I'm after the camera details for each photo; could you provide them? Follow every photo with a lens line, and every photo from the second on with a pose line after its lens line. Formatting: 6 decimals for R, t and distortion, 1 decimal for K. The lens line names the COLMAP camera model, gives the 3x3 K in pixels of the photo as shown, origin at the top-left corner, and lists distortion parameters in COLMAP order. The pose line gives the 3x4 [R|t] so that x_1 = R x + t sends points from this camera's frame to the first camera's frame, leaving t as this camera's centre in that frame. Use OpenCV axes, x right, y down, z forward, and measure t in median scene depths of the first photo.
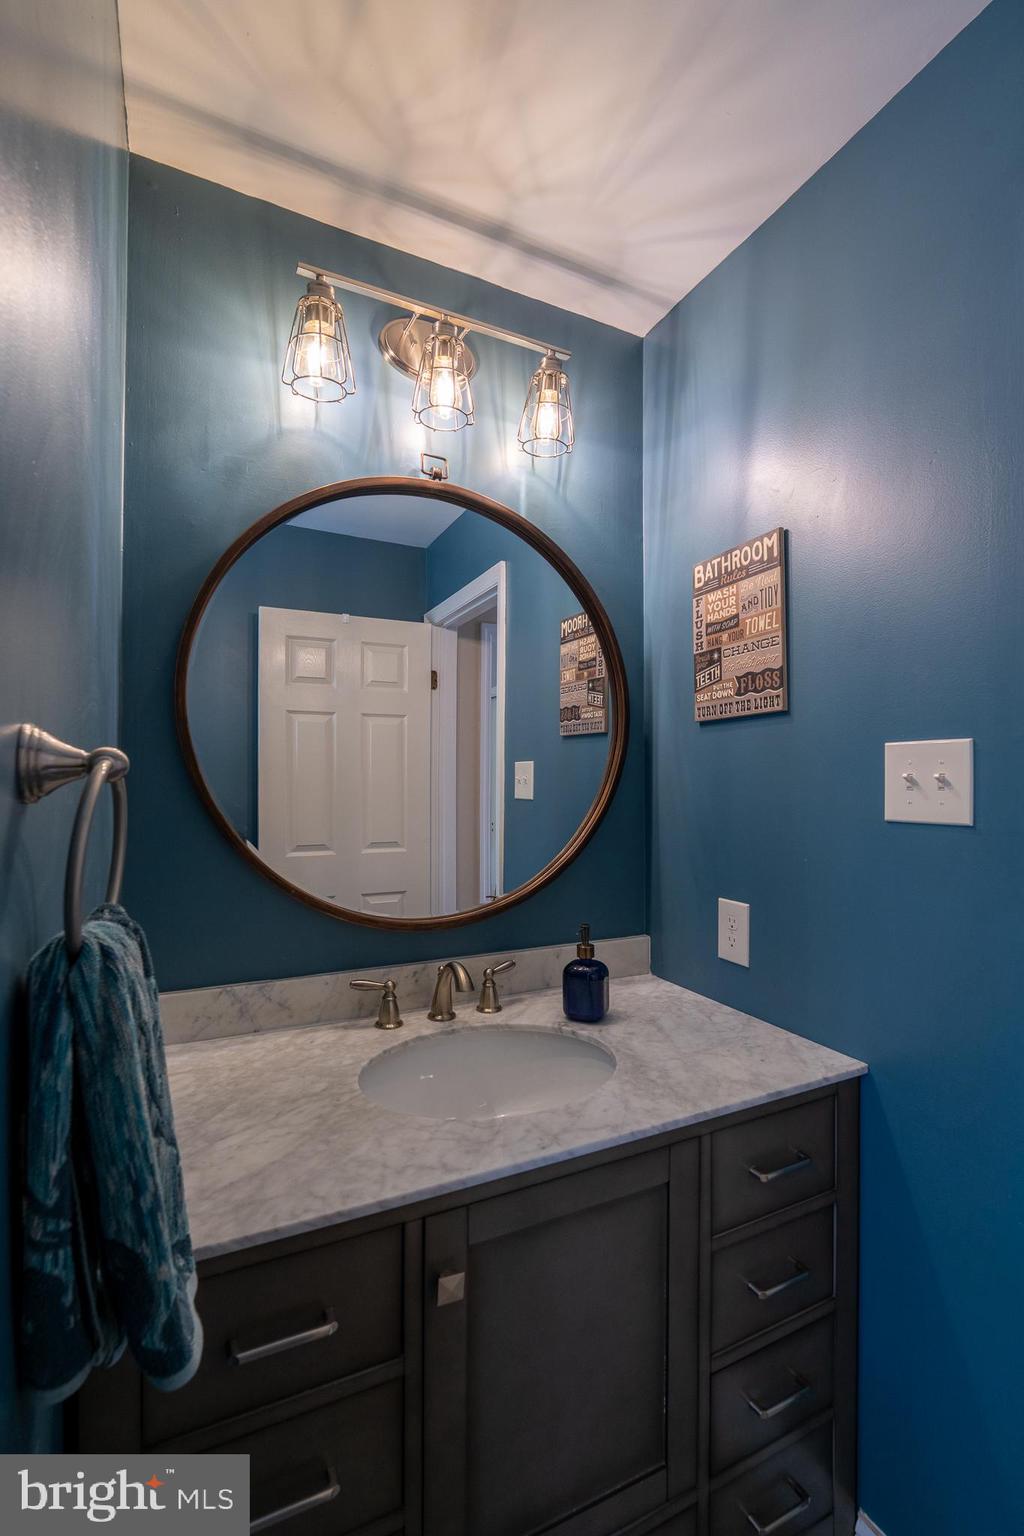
lens RADIAL K [[624.3, 0, 515.9], [0, 624.3, 774.4], [0, 0, 1]] dist [-0.001483, -0.005134]
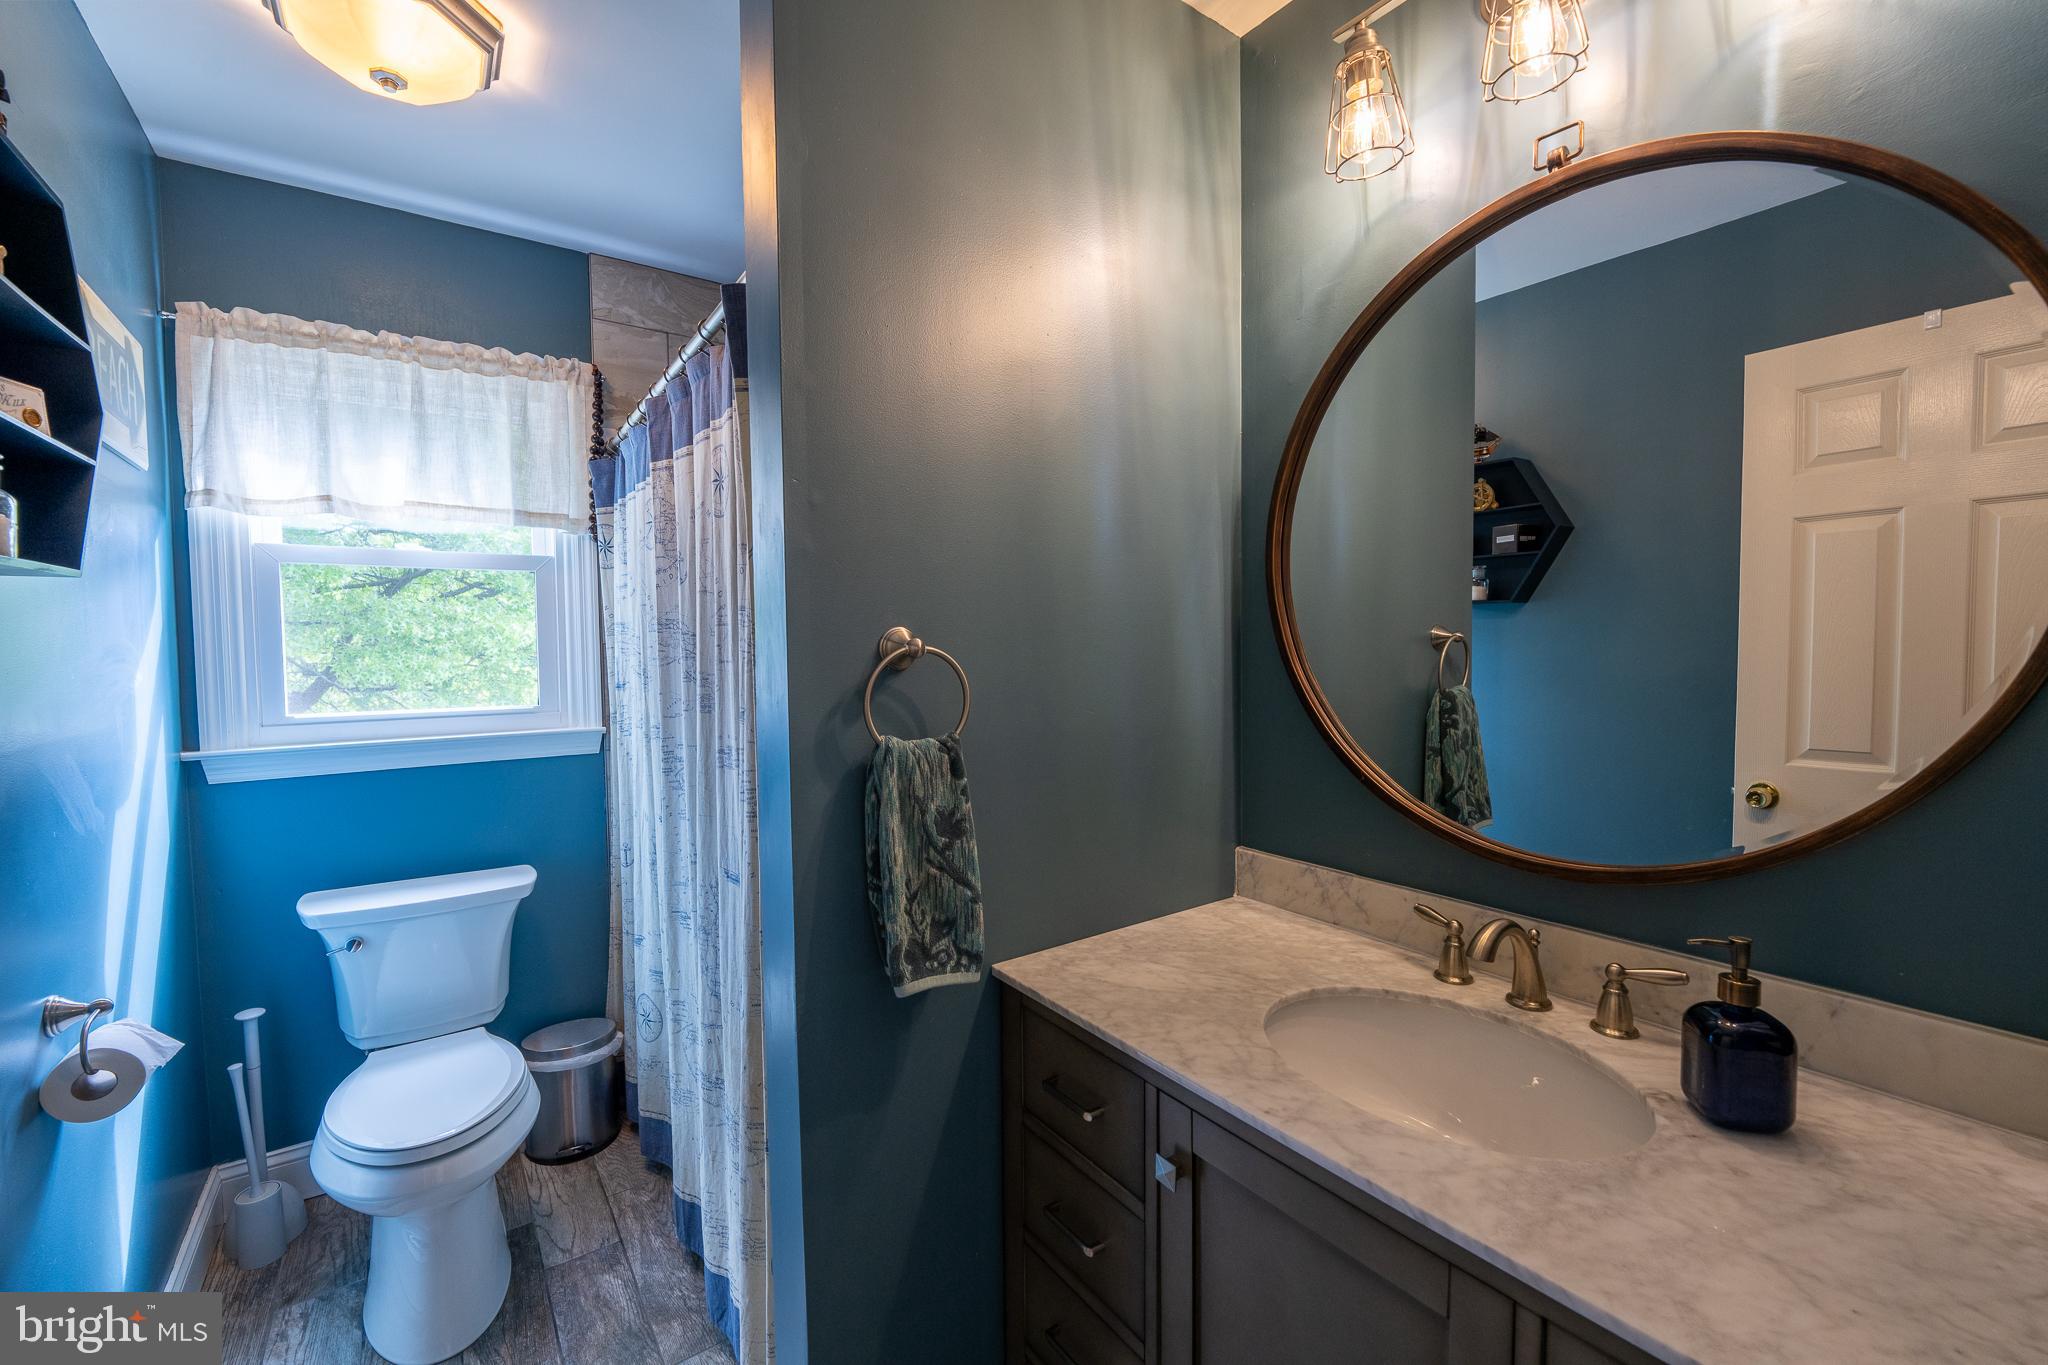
lens RADIAL K [[832.5, 0, 1024.1], [0, 832.5, 673.1], [0, 0, 1]] dist [-0.001483, -0.005134]
pose [[0.196410, 0.033794, -0.979939, 0.676862], [0.024808, 0.998915, 0.039421, -0.012191], [0.980208, -0.032053, 0.195358, 0.332701]]
